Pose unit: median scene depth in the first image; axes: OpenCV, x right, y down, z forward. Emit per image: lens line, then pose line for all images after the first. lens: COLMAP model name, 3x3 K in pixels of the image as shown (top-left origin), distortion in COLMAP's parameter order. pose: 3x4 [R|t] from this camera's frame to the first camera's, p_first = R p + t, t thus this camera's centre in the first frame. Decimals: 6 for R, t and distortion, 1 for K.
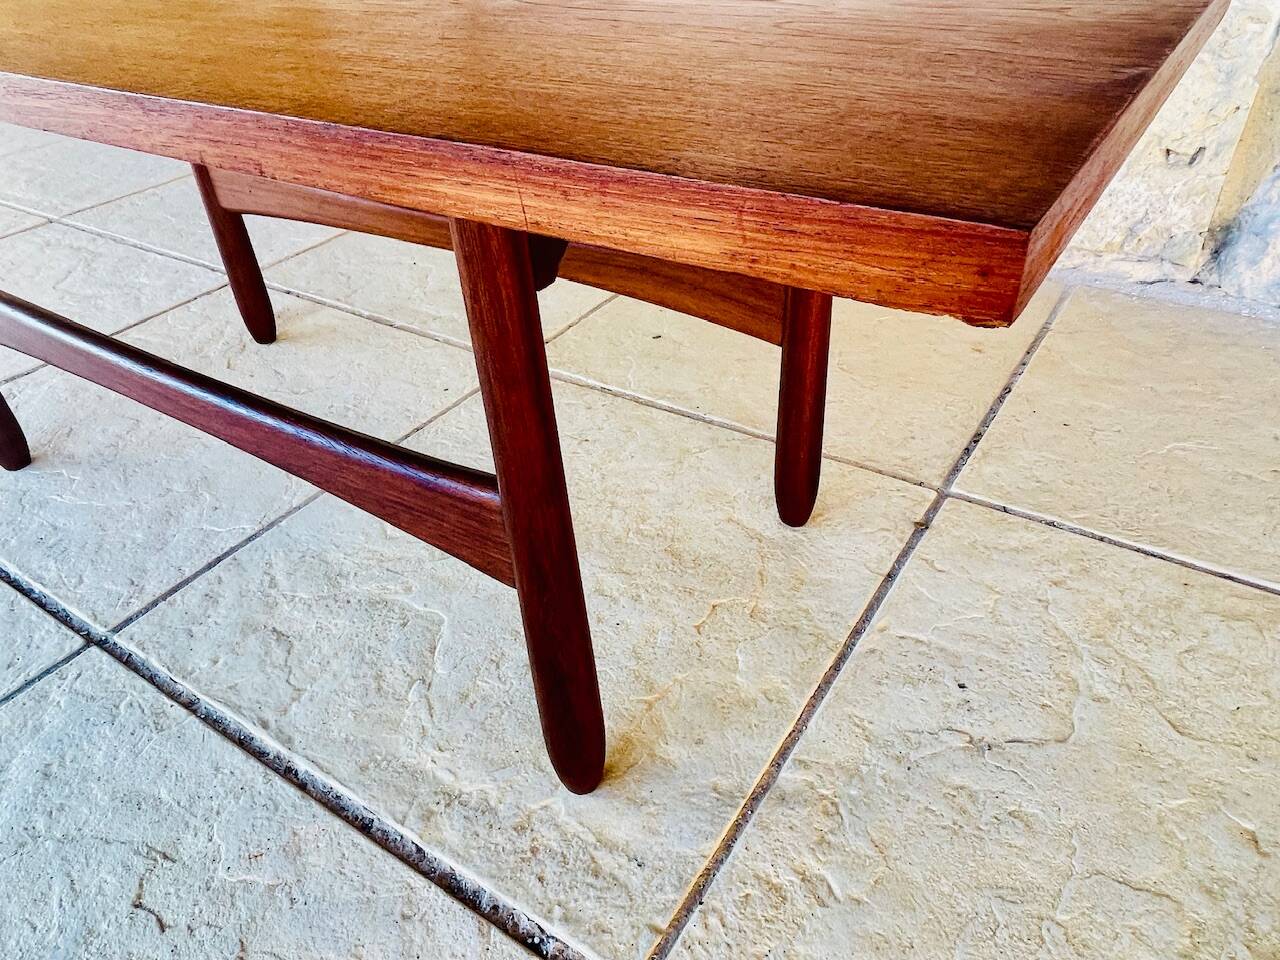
lens RADIAL K [[862.4, 0, 645.1], [0, 862.4, 492.2], [0, 0, 1]] dist [0.002498, -0.012766]
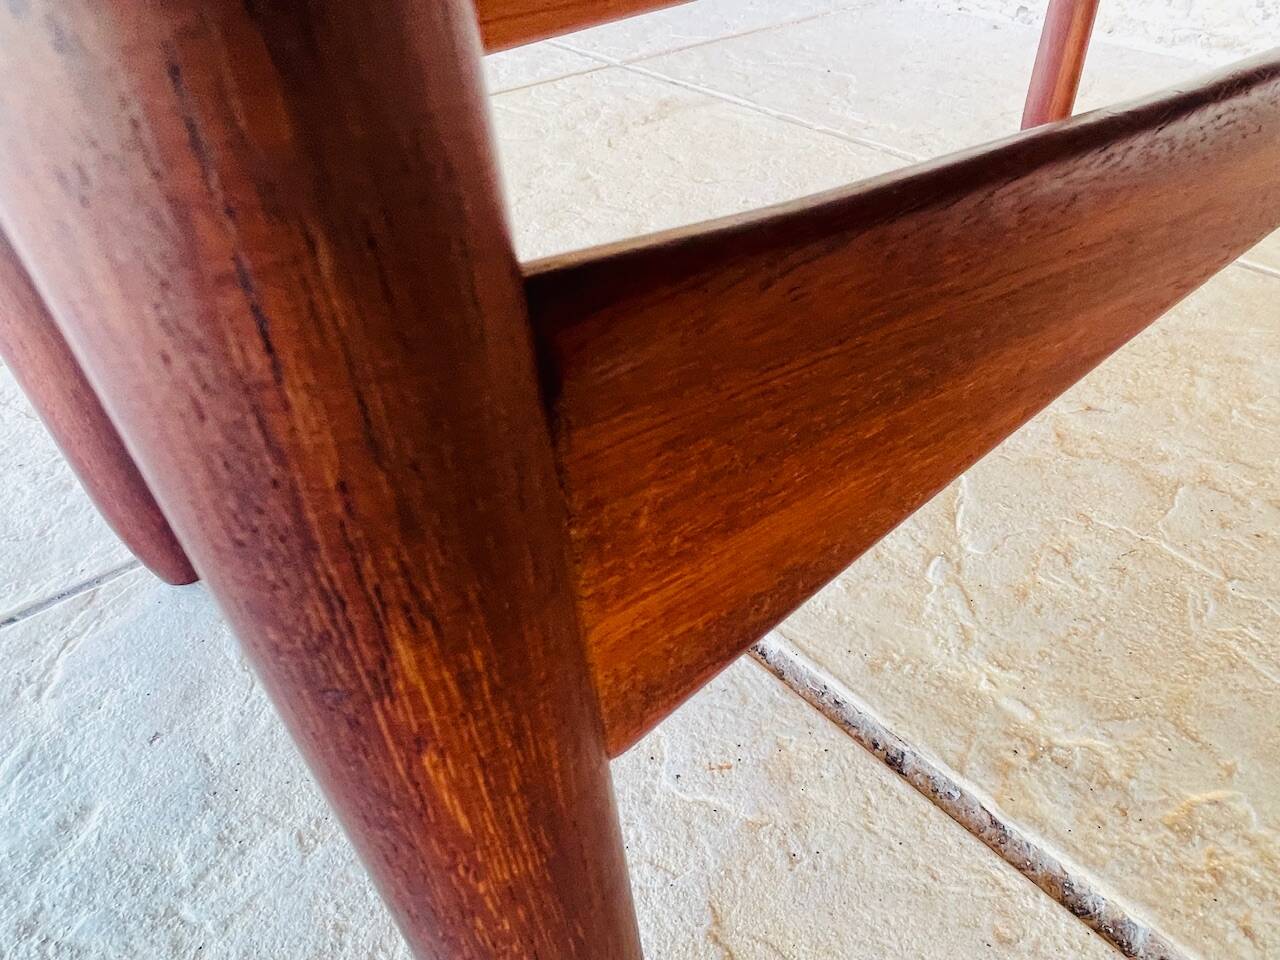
lens RADIAL K [[877.3, 0, 710.5], [0, 877.3, 552.1], [0, 0, 1]] dist [-0.007082, 0.001166]
pose [[0.968227, 0.194777, -0.156839, -0.344582], [-0.177464, 0.977047, 0.117833, 0.179783], [0.176190, -0.086256, 0.980570, 0.361517]]
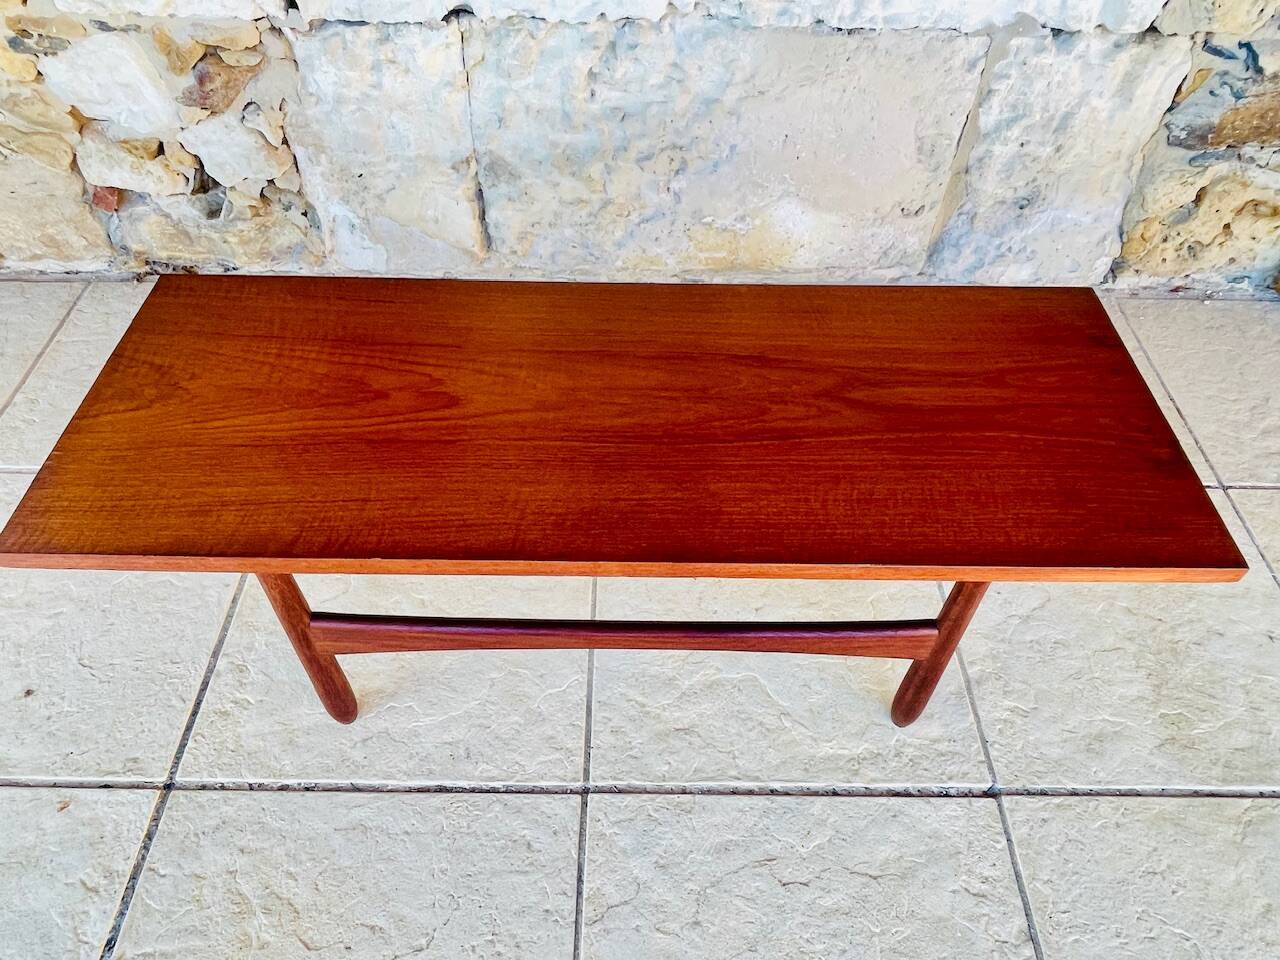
lens RADIAL K [[862.4, 0, 626.7], [0, 862.4, 482.0], [0, 0, 1]] dist [0.002498, -0.012766]
pose [[0.841461, -0.369642, 0.394090, -1.118918], [0.291423, 0.924672, 0.245062, -0.802101], [-0.454989, -0.091363, 0.885798, -0.413120]]
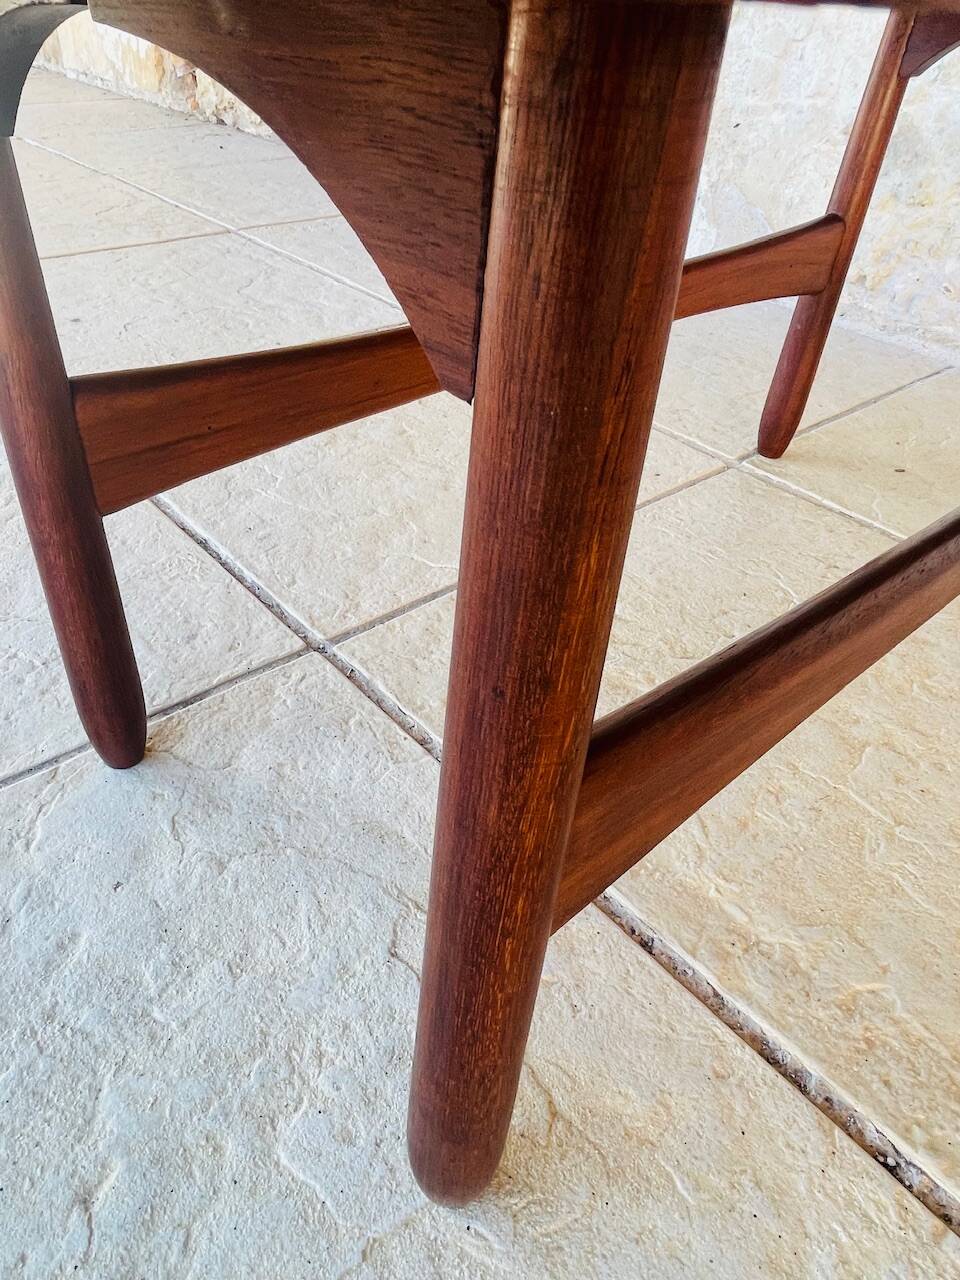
lens RADIAL K [[862.4, 0, 435.4], [0, 862.4, 649.2], [0, 0, 1]] dist [0.002498, -0.012766]
pose [[0.950645, 0.256129, -0.175131, -0.403328], [-0.251009, 0.966631, 0.051172, 0.109504], [0.182394, -0.004687, 0.983214, 0.132674]]
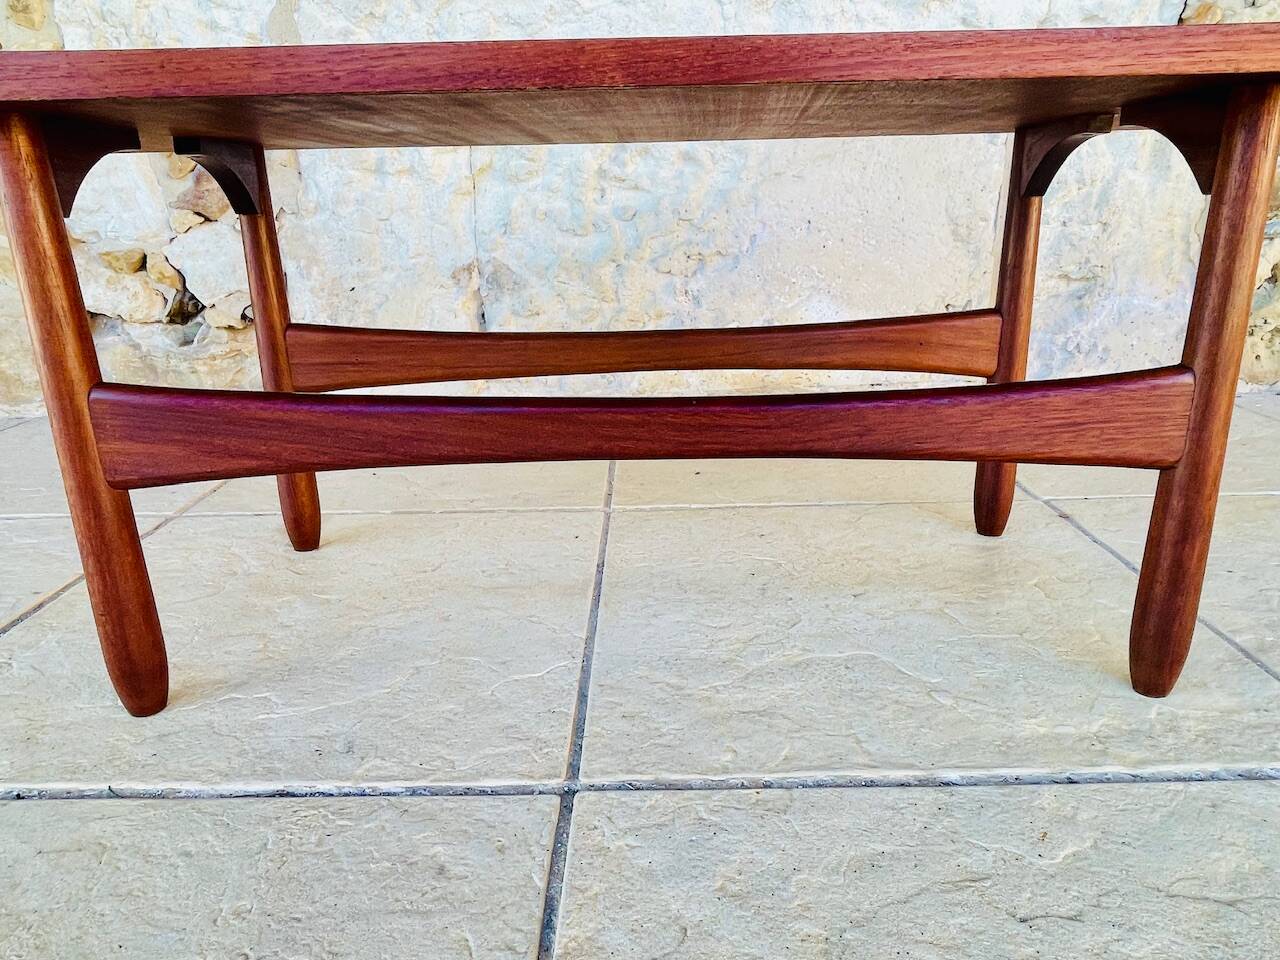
lens RADIAL K [[862.4, 0, 638.1], [0, 862.4, 488.0], [0, 0, 1]] dist [0.002498, -0.012766]
pose [[0.843285, -0.143607, 0.517926, -1.080415], [0.314609, 0.913191, -0.259042, 0.165345], [-0.435765, 0.381390, 0.815261, 0.270601]]
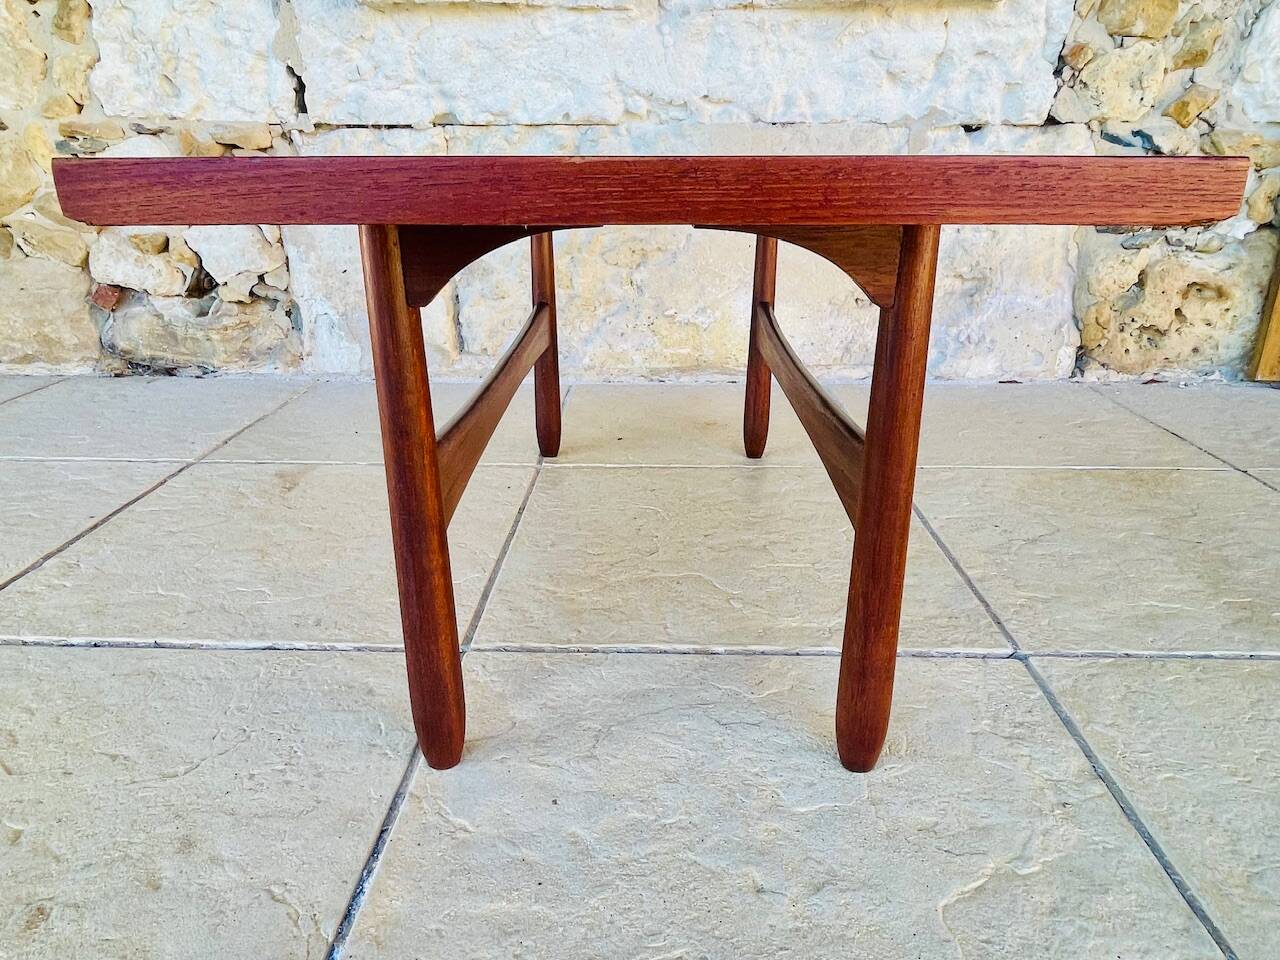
lens RADIAL K [[862.4, 0, 633.7], [0, 862.4, 488.2], [0, 0, 1]] dist [0.002498, -0.012766]
pose [[0.854020, -0.142968, 0.500210, -1.127090], [0.286014, 0.932182, -0.221886, 0.333421], [-0.434564, 0.332562, 0.836993, -0.163656]]
